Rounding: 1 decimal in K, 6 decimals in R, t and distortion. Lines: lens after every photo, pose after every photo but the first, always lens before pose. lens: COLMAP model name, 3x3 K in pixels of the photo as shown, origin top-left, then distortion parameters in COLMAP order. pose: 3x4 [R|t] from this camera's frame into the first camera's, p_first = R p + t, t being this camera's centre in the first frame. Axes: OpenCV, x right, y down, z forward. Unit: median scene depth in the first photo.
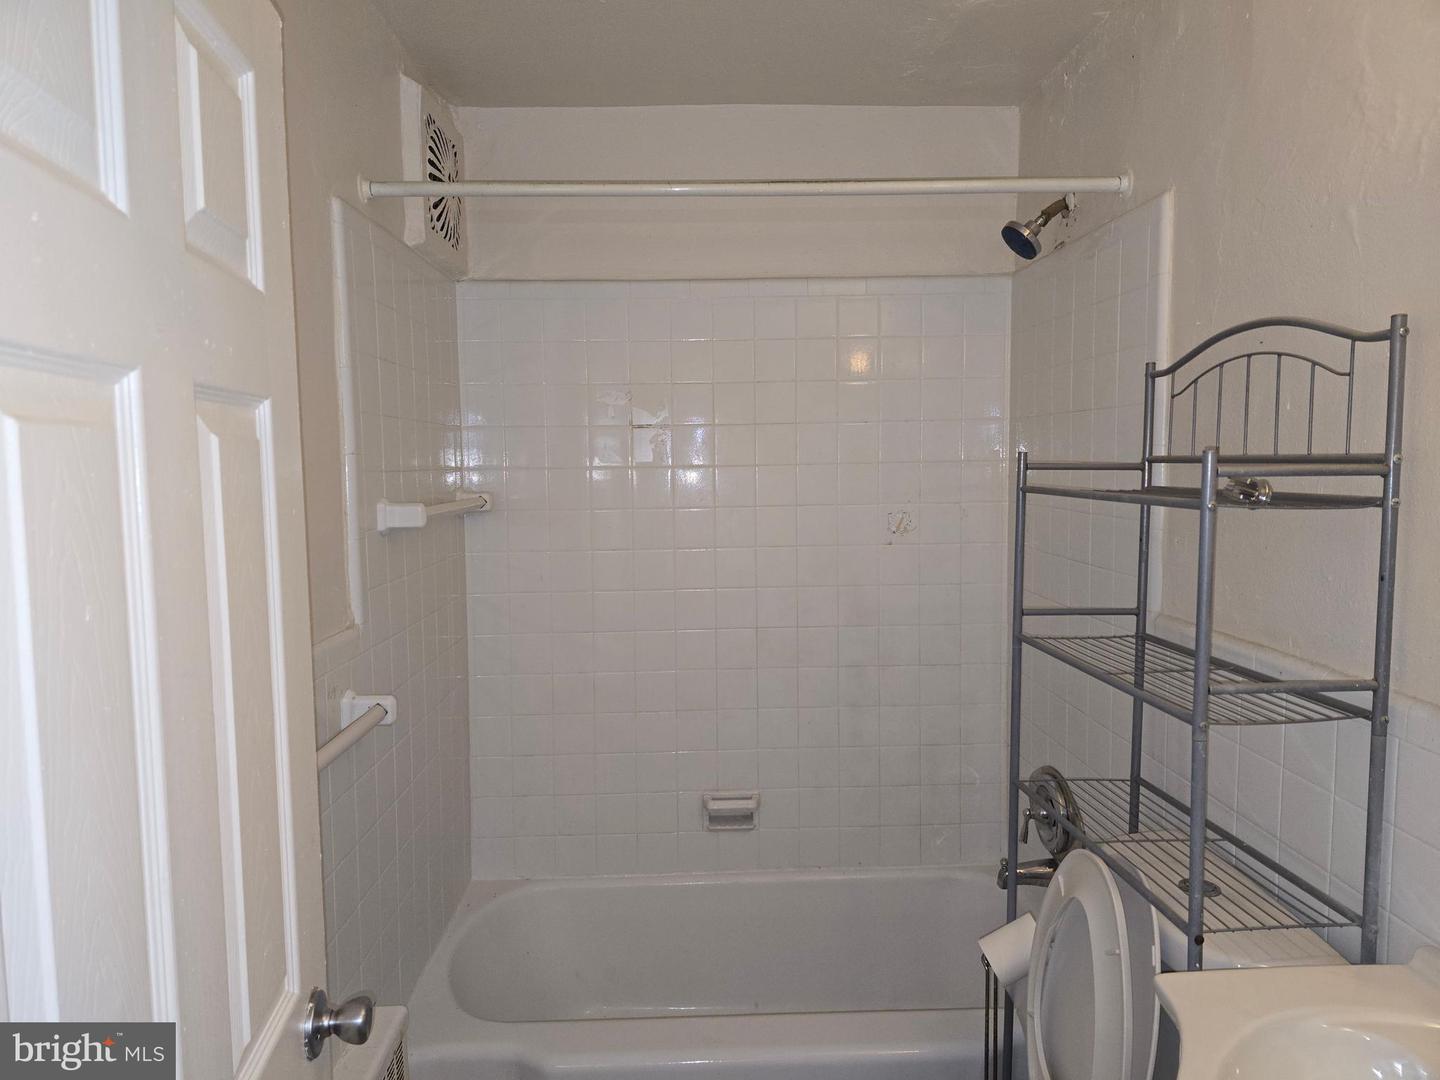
lens RADIAL K [[949.5, 0, 718.0], [0, 949.5, 532.1], [0, 0, 1]] dist [0.061195, -0.060473]
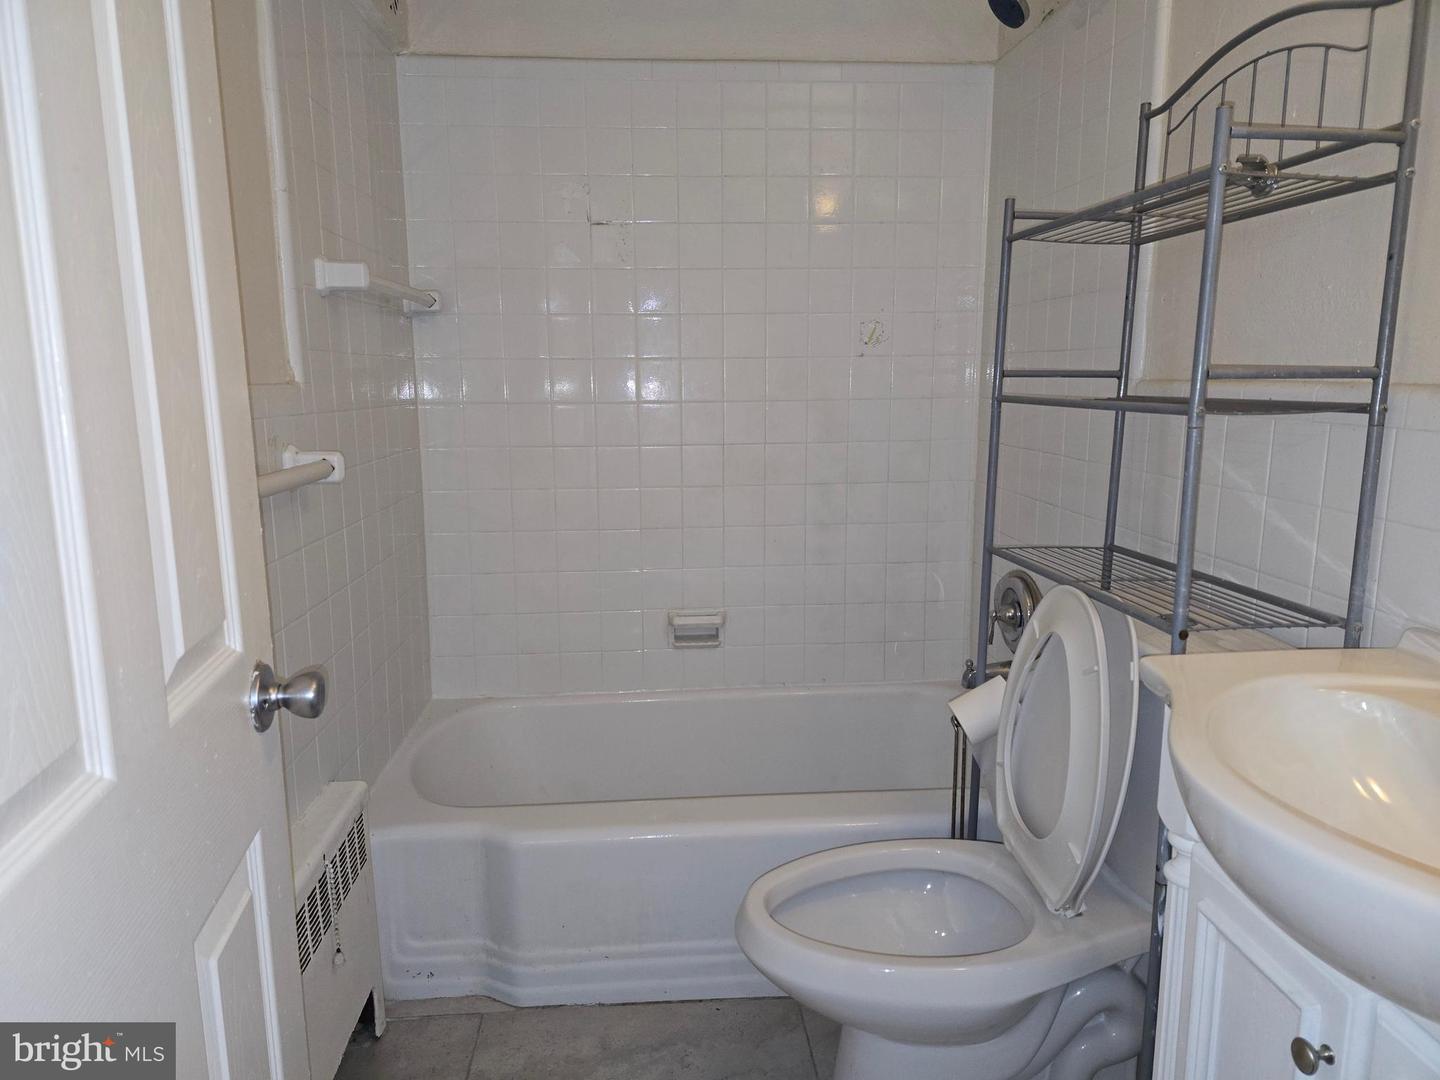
lens RADIAL K [[949.5, 0, 720.5], [0, 949.5, 537.5], [0, 0, 1]] dist [0.061195, -0.060473]
pose [[0.998921, -0.001391, 0.046418, -0.010327], [-0.002763, 0.995999, 0.089320, 0.161324], [-0.046356, -0.089352, 0.994921, 0.040685]]
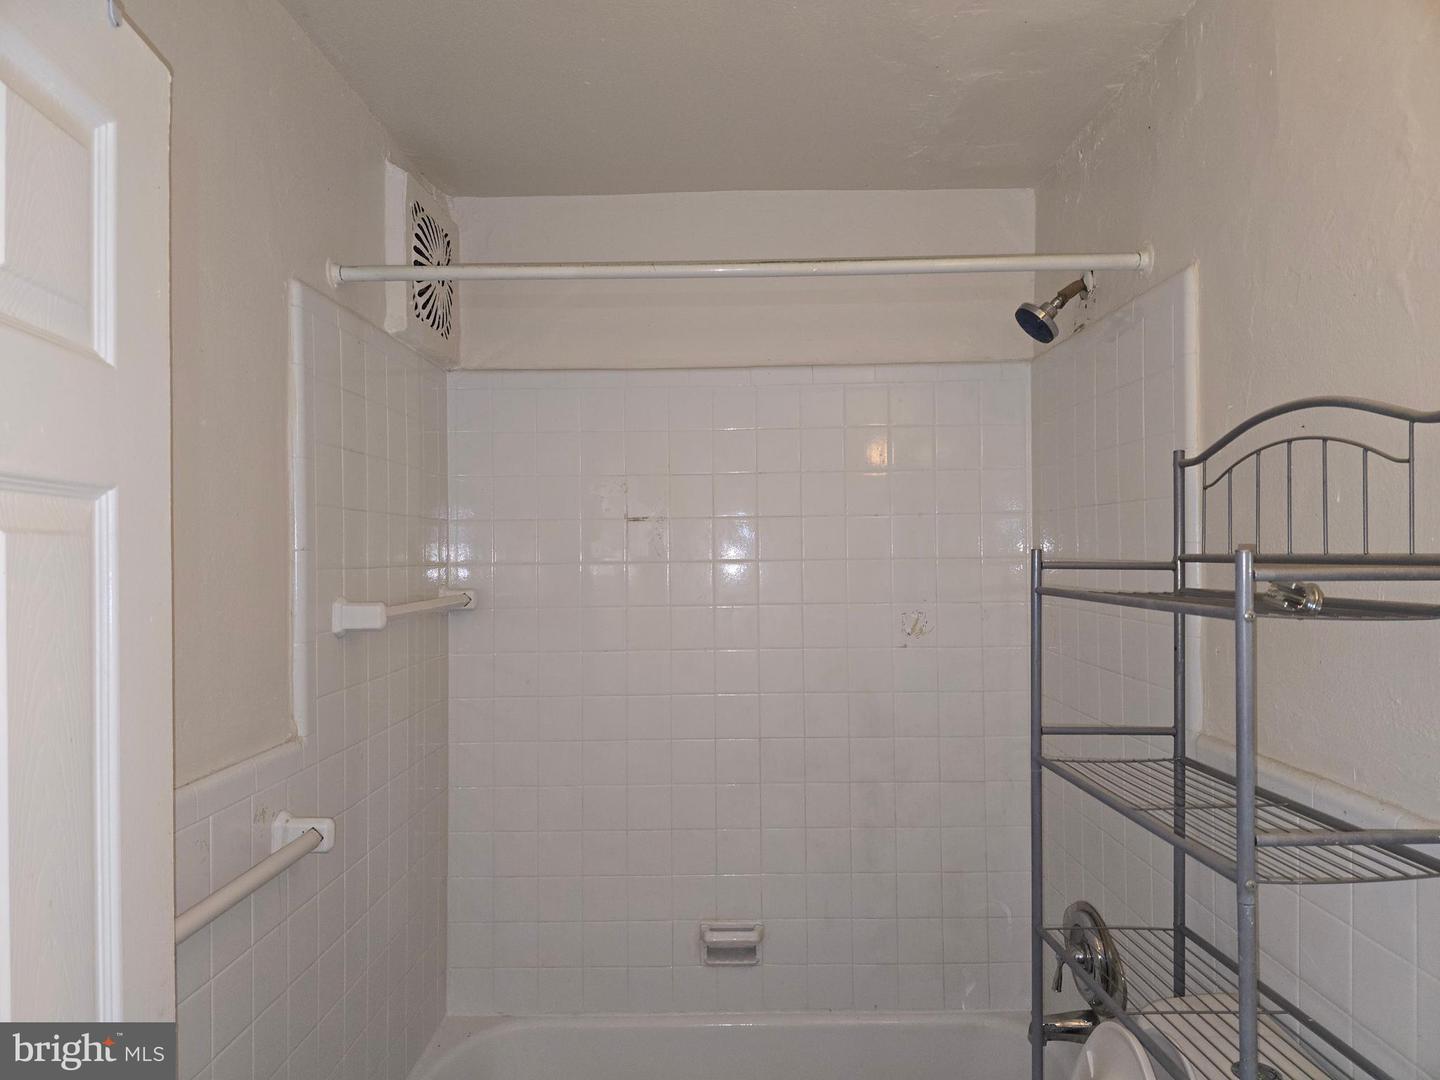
lens RADIAL K [[949.5, 0, 717.8], [0, 949.5, 543.6], [0, 0, 1]] dist [0.061195, -0.060473]
pose [[0.999036, 0.001849, -0.043858, 0.058583], [-0.005593, 0.996333, -0.085380, -0.010536], [0.043539, 0.085543, 0.995383, 0.093598]]
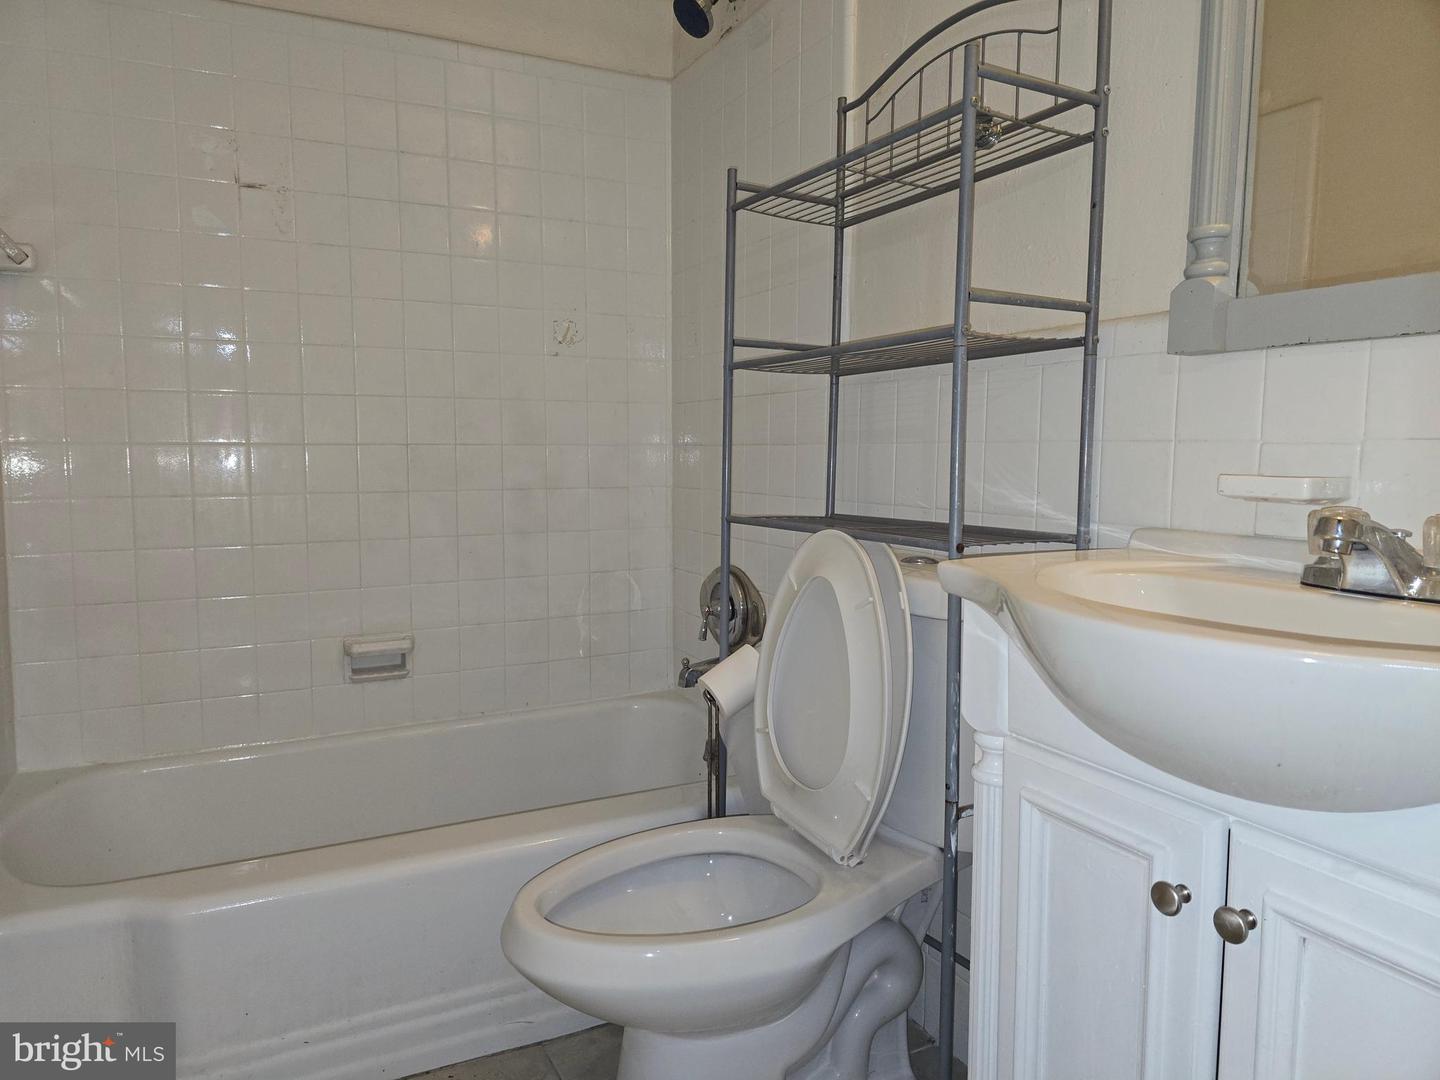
lens RADIAL K [[949.5, 0, 706.7], [0, 949.5, 537.8], [0, 0, 1]] dist [0.061195, -0.060473]
pose [[0.911165, -0.023548, 0.411368, -0.103980], [0.020971, 0.999722, 0.010778, 0.267553], [-0.411508, -0.001194, 0.911406, 0.133877]]
